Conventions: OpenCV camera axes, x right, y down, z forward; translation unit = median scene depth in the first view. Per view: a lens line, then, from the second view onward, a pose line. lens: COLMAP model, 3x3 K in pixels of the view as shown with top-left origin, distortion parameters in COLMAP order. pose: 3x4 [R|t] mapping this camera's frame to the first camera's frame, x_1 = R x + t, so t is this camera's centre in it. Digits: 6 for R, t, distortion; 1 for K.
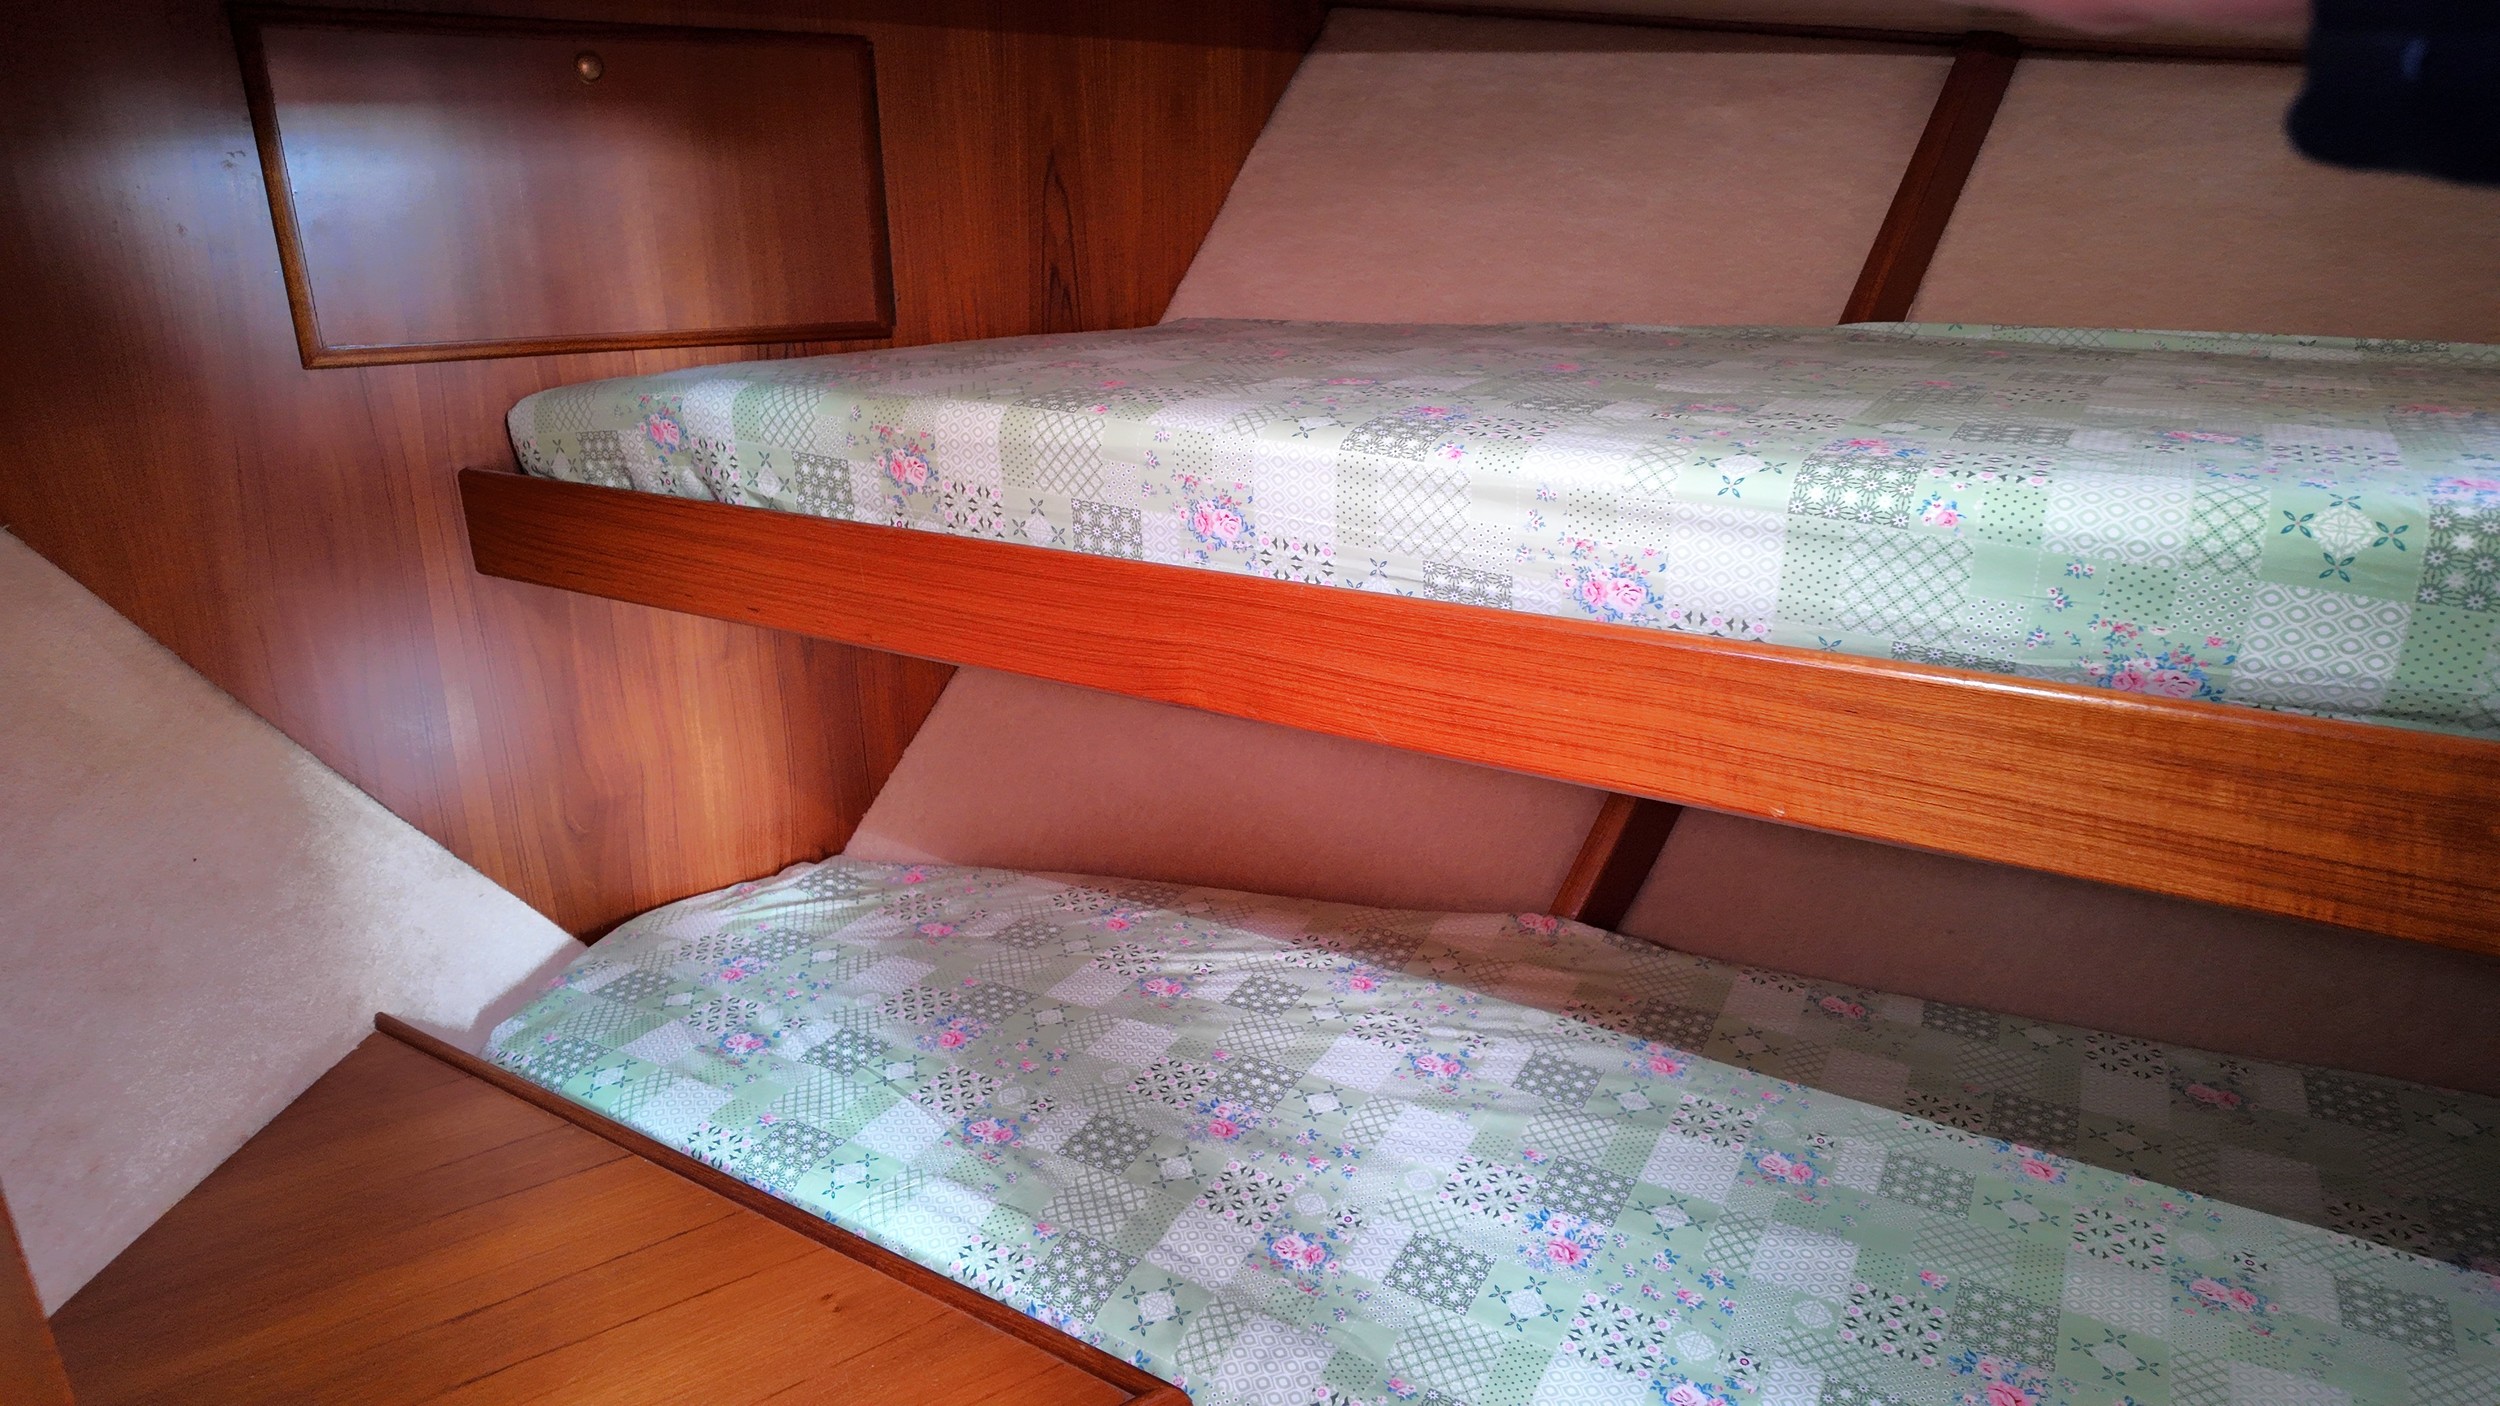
lens RADIAL K [[1459.1, 0, 1249.2], [0, 1459.1, 696.5], [0, 0, 1]] dist [0.106892, -0.142945]
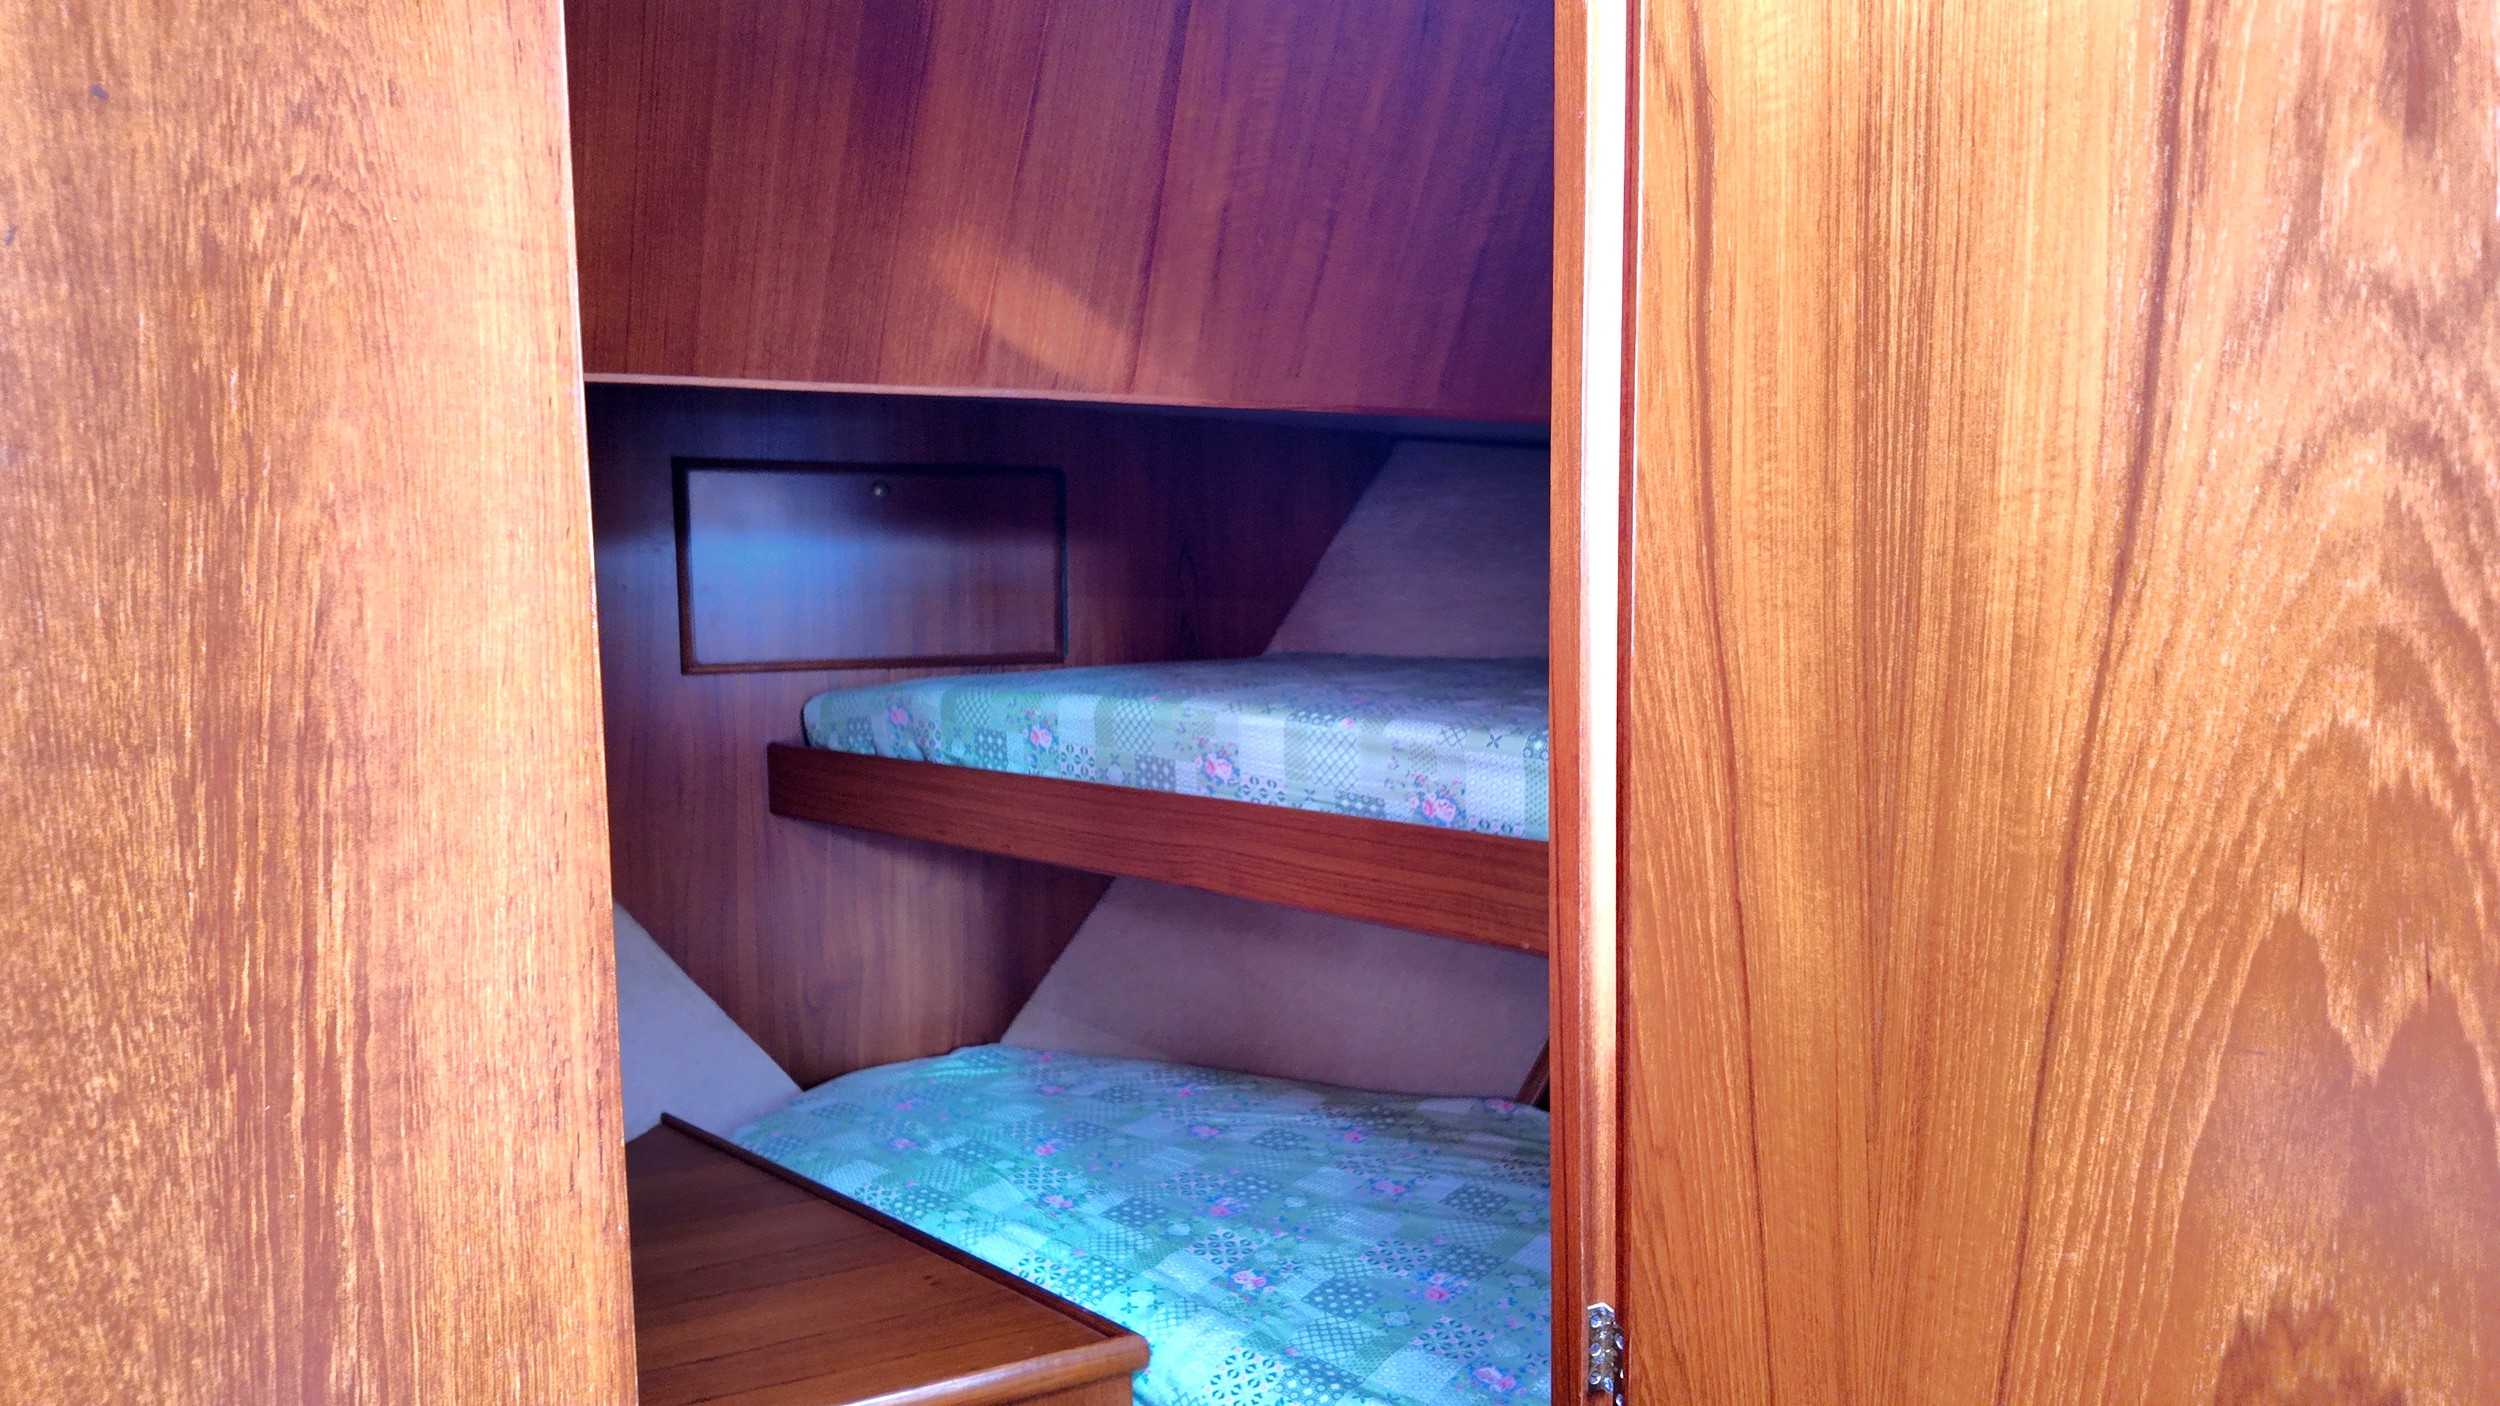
lens RADIAL K [[1459.1, 0, 1249.2], [0, 1459.1, 696.5], [0, 0, 1]] dist [0.106892, -0.142945]
pose [[0.986333, 0.017276, -0.163856, 0.227798], [-0.054960, 0.972027, -0.228348, 0.138684], [0.155327, 0.234232, 0.959692, -0.436499]]
